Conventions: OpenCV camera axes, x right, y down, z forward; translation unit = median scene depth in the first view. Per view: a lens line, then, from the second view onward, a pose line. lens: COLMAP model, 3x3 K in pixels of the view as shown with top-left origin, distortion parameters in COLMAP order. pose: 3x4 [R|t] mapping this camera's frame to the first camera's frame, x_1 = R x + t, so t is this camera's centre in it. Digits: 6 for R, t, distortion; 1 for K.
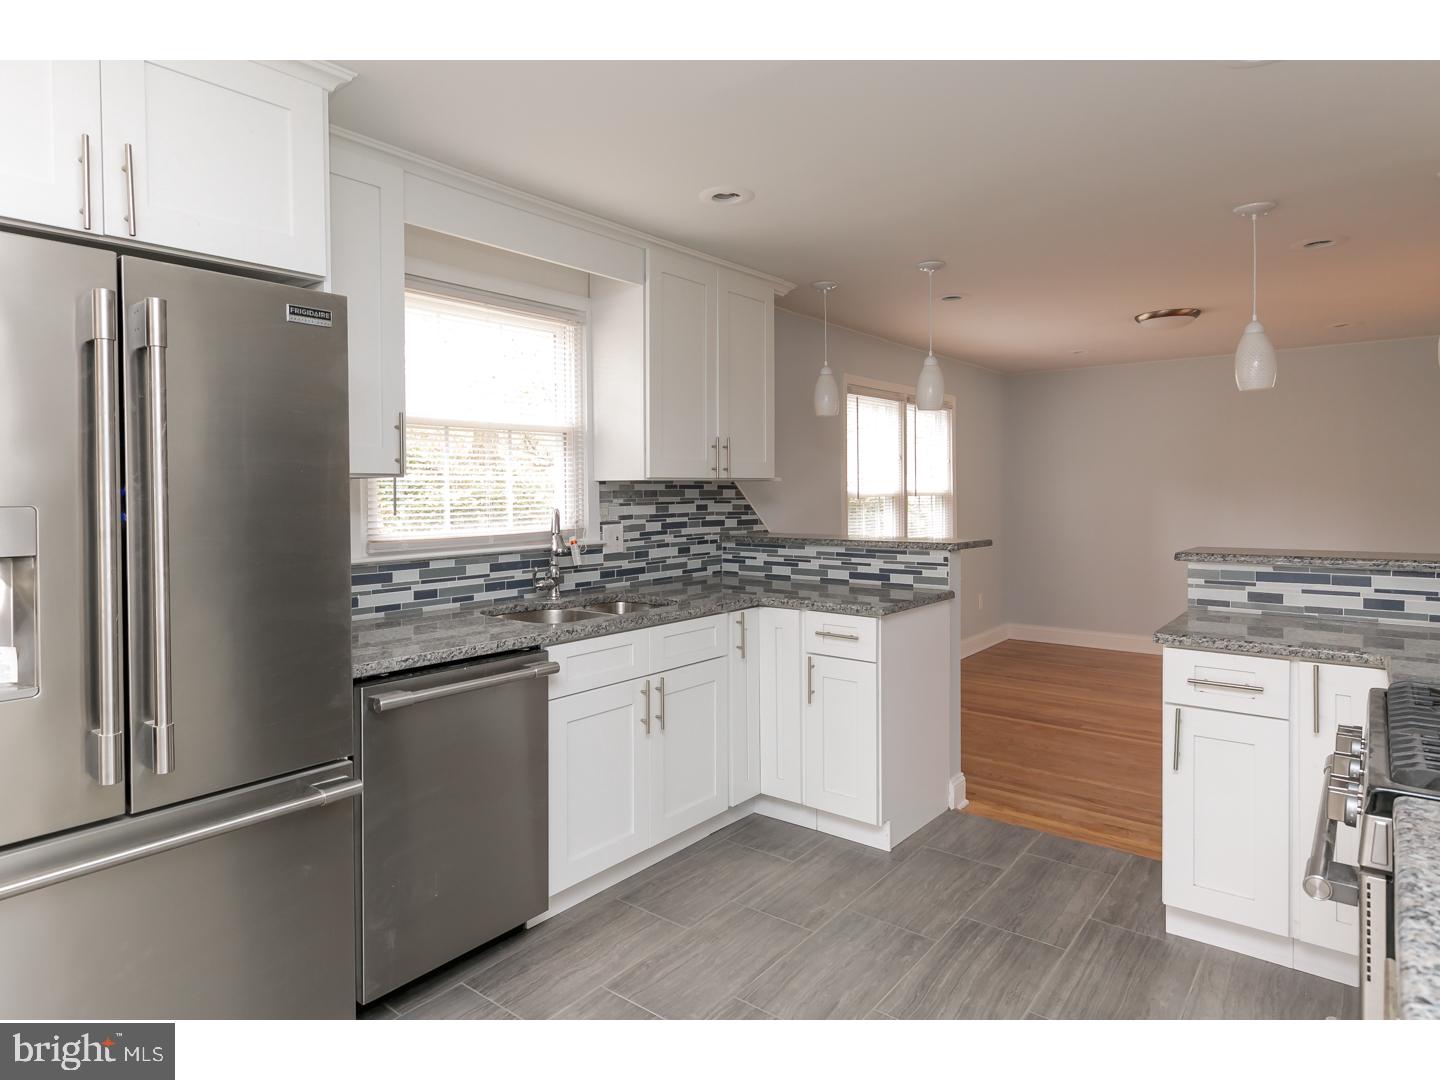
lens RADIAL K [[843.4, 0, 671.4], [0, 843.4, 502.4], [0, 0, 1]] dist [0.009907, 0.000759]
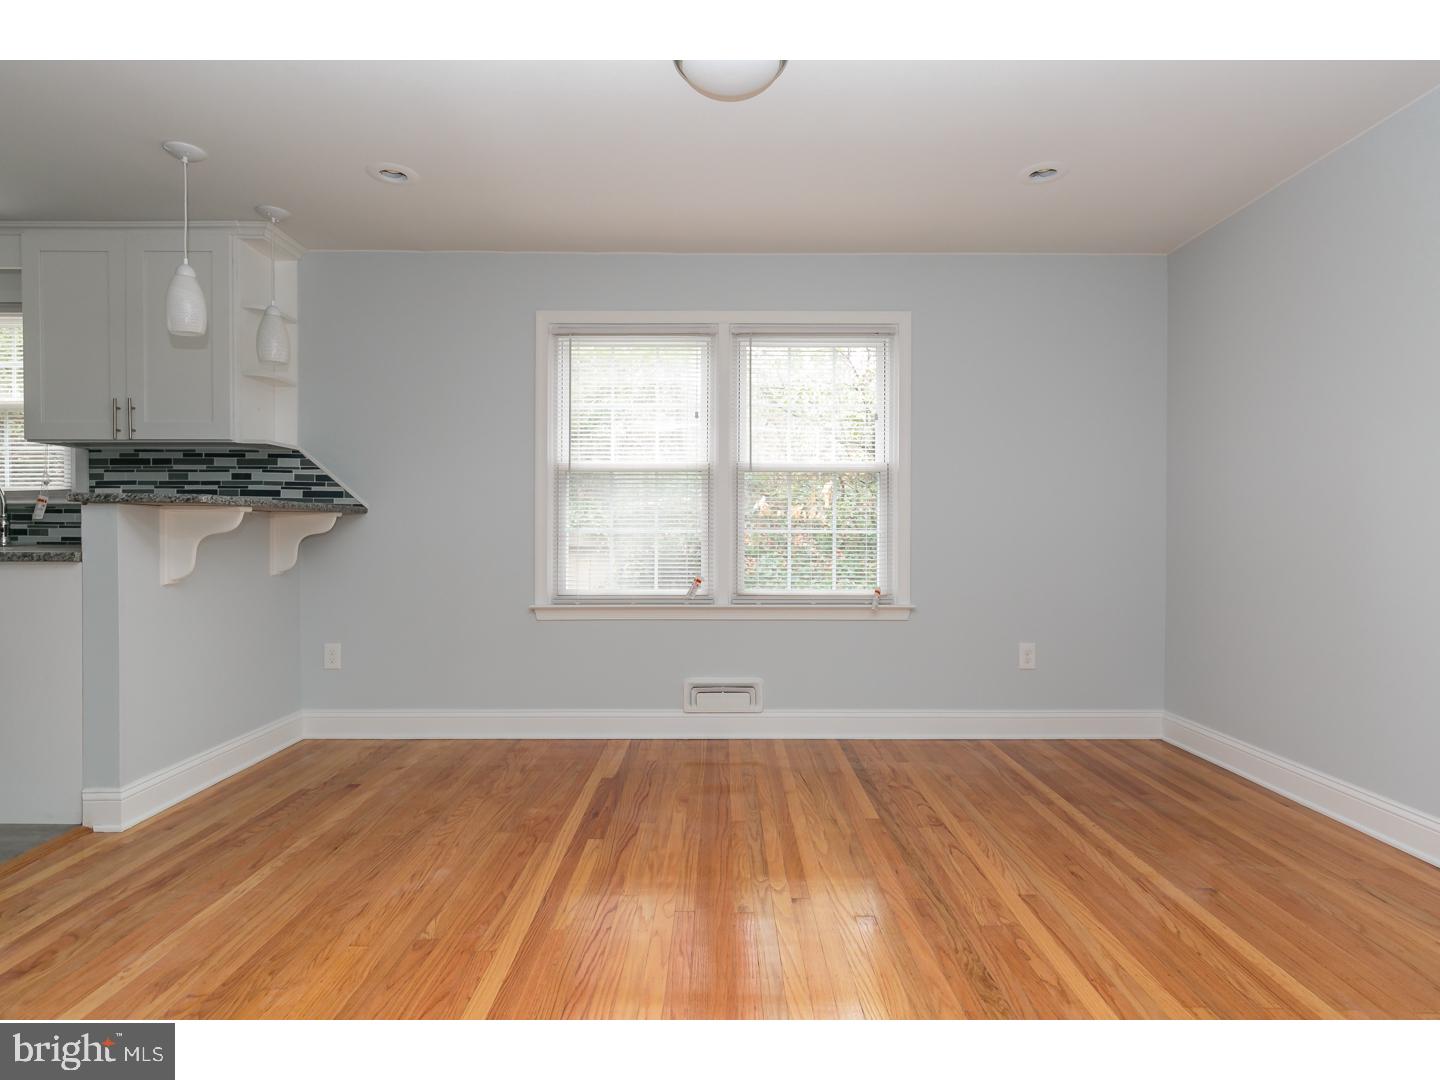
lens RADIAL K [[780.7, 0, 734.7], [0, 780.7, 537.2], [0, 0, 1]] dist [-0.011850, 0.001690]
pose [[0.655603, 0.011514, -0.755018, 1.233309], [-0.016850, 0.999858, 0.000618, 0.075098], [0.754918, 0.012317, 0.655703, 0.941148]]
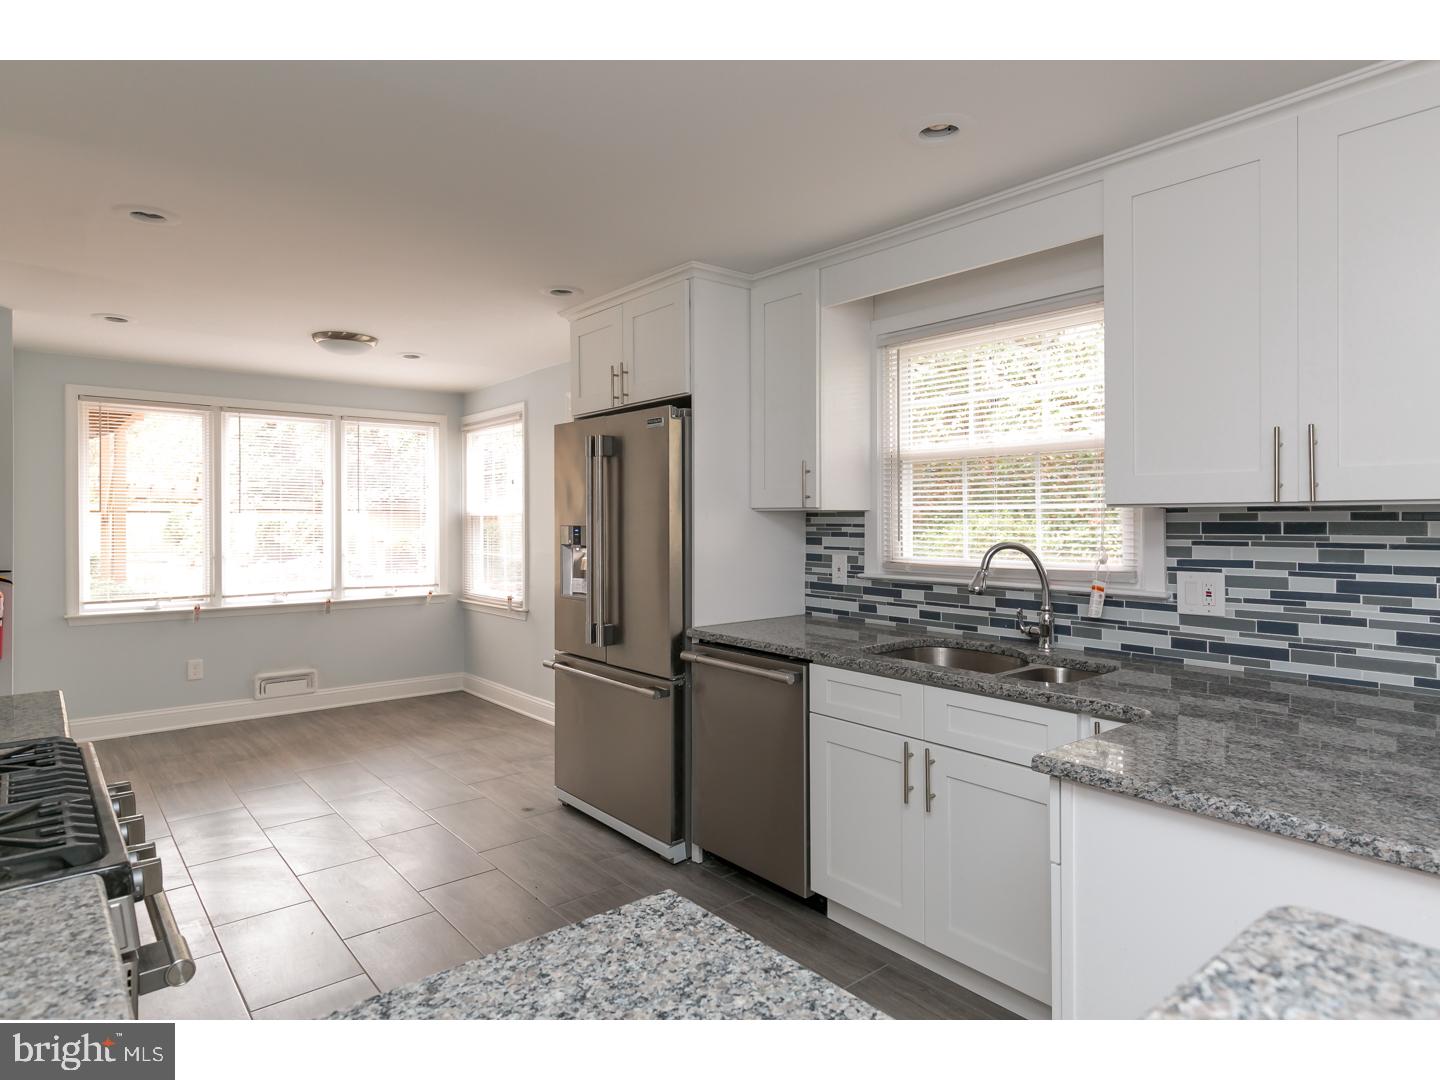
lens RADIAL K [[843.4, 0, 715.3], [0, 843.4, 515.7], [0, 0, 1]] dist [0.009907, 0.000759]
pose [[-0.190767, 0.007973, -0.981603, 0.655309], [-0.009299, 0.999907, 0.009929, -0.021654], [0.981591, 0.011022, -0.190675, 0.739356]]
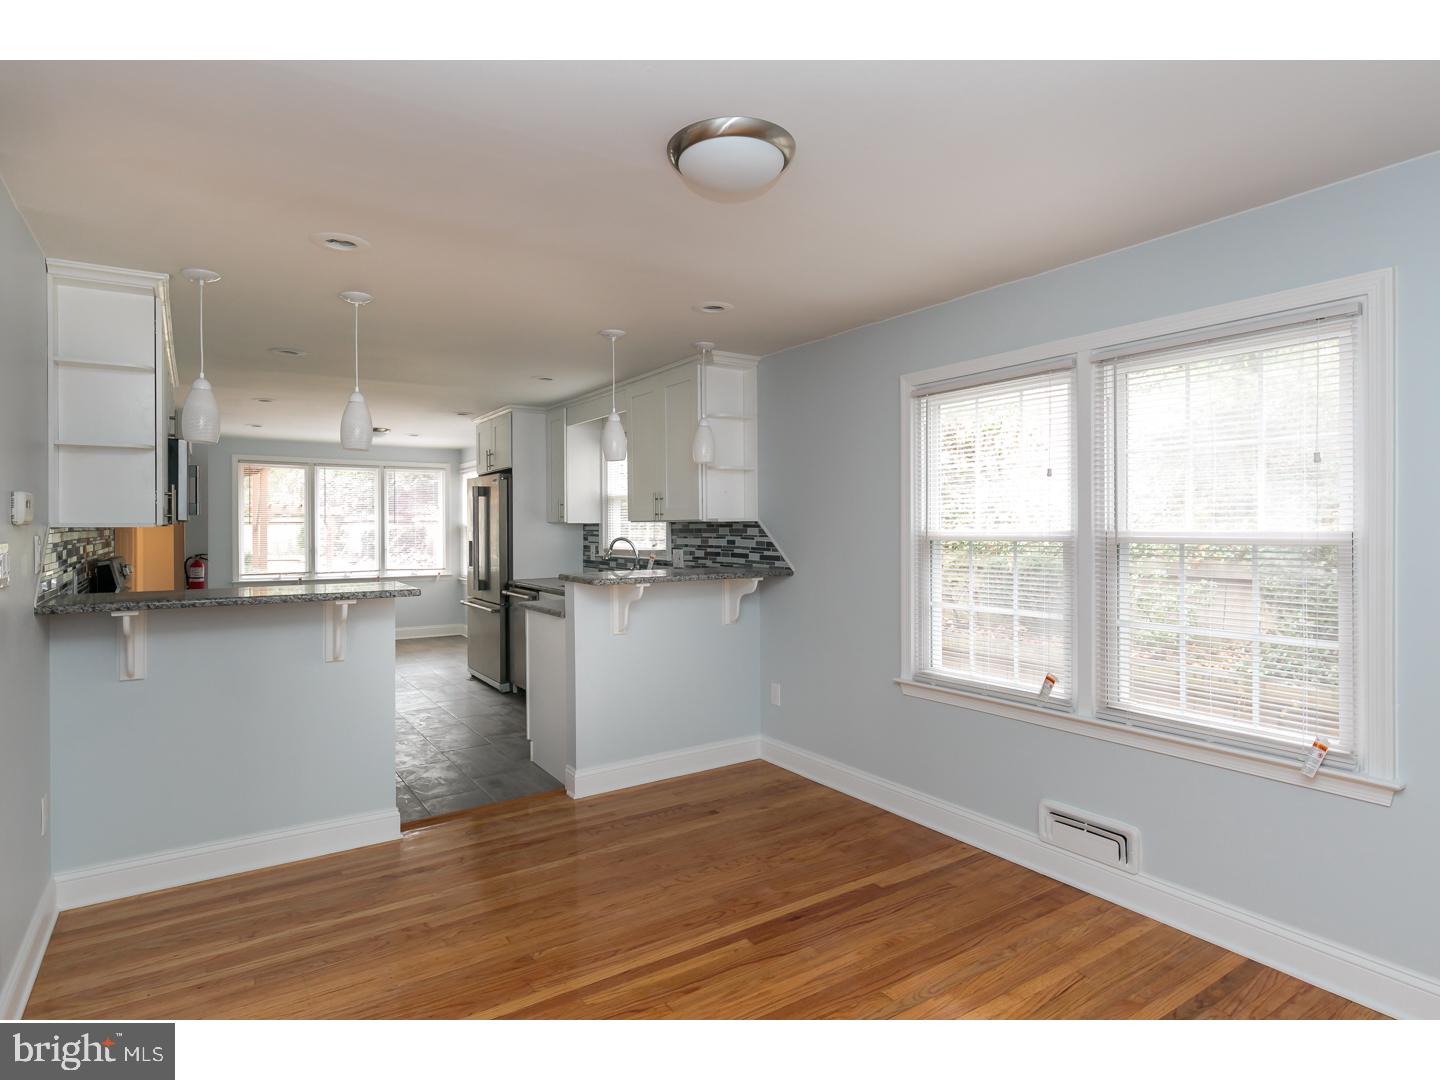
lens RADIAL K [[785.3, 0, 723.0], [0, 785.3, 521.3], [0, 0, 1]] dist [-0.001122, -0.000130]
pose [[-0.280872, 0.003738, -0.959738, 1.314373], [-0.006042, 0.999966, 0.005663, -0.035642], [0.959726, 0.007389, -0.280839, 1.477807]]
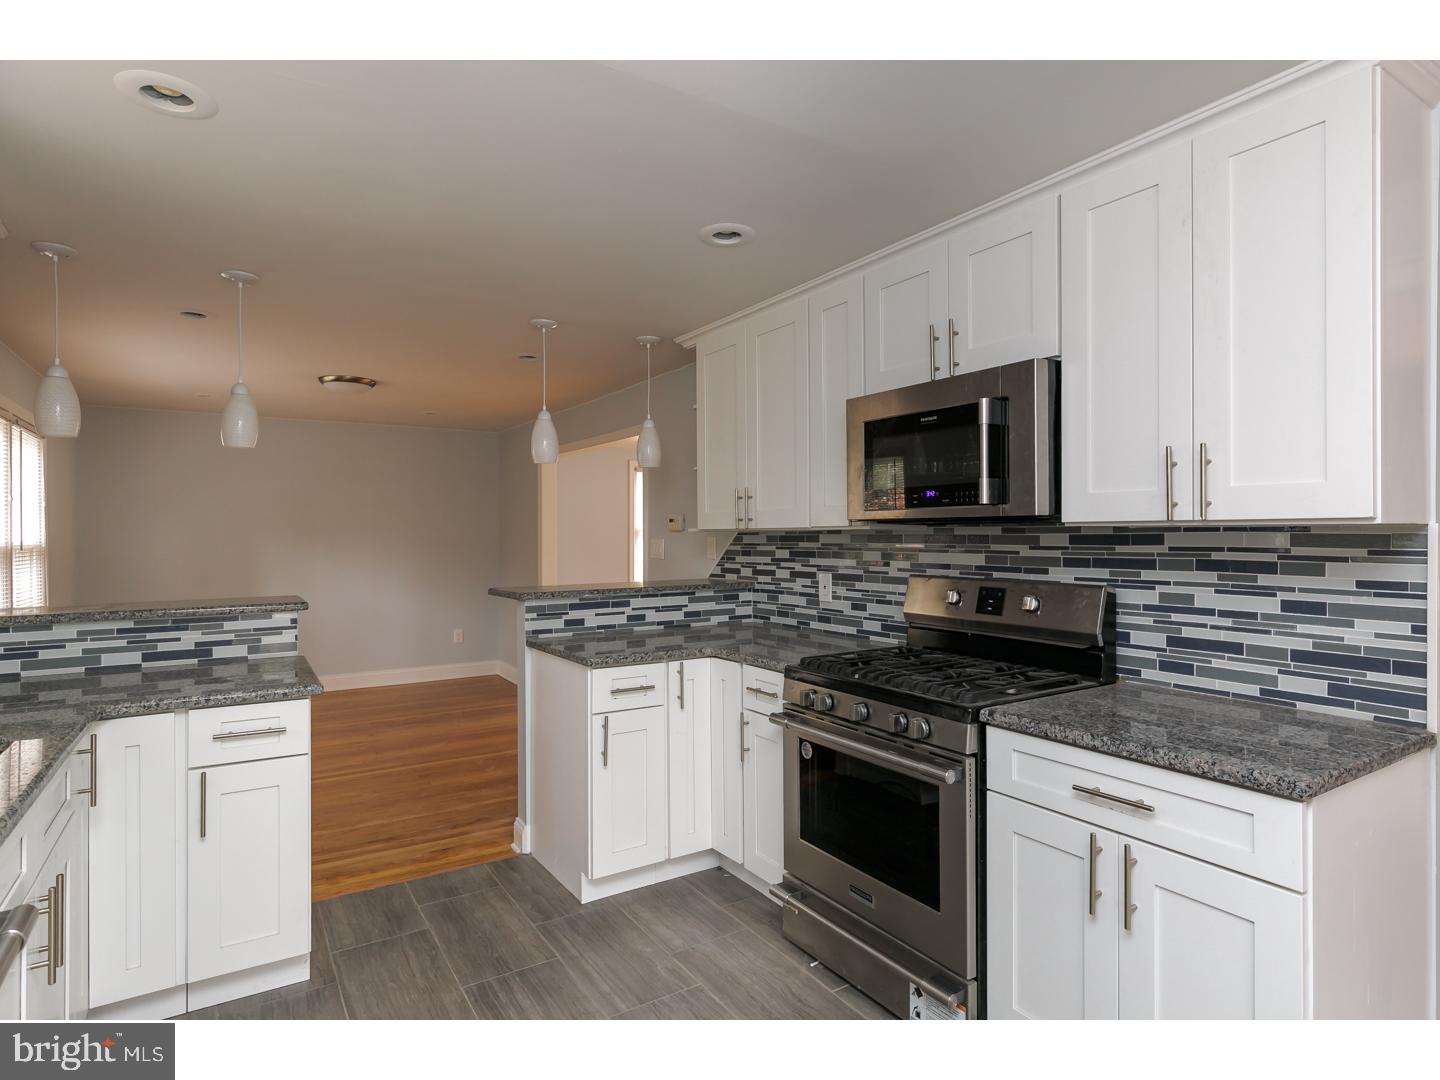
lens RADIAL K [[771.6, 0, 712.3], [0, 771.6, 533.5], [0, 0, 1]] dist [0.005058, -0.001041]
pose [[0.310392, 0.004978, 0.950596, -0.288369], [0.014965, 0.999837, -0.010123, -0.008397], [-0.950491, 0.017368, 0.310267, 0.322645]]
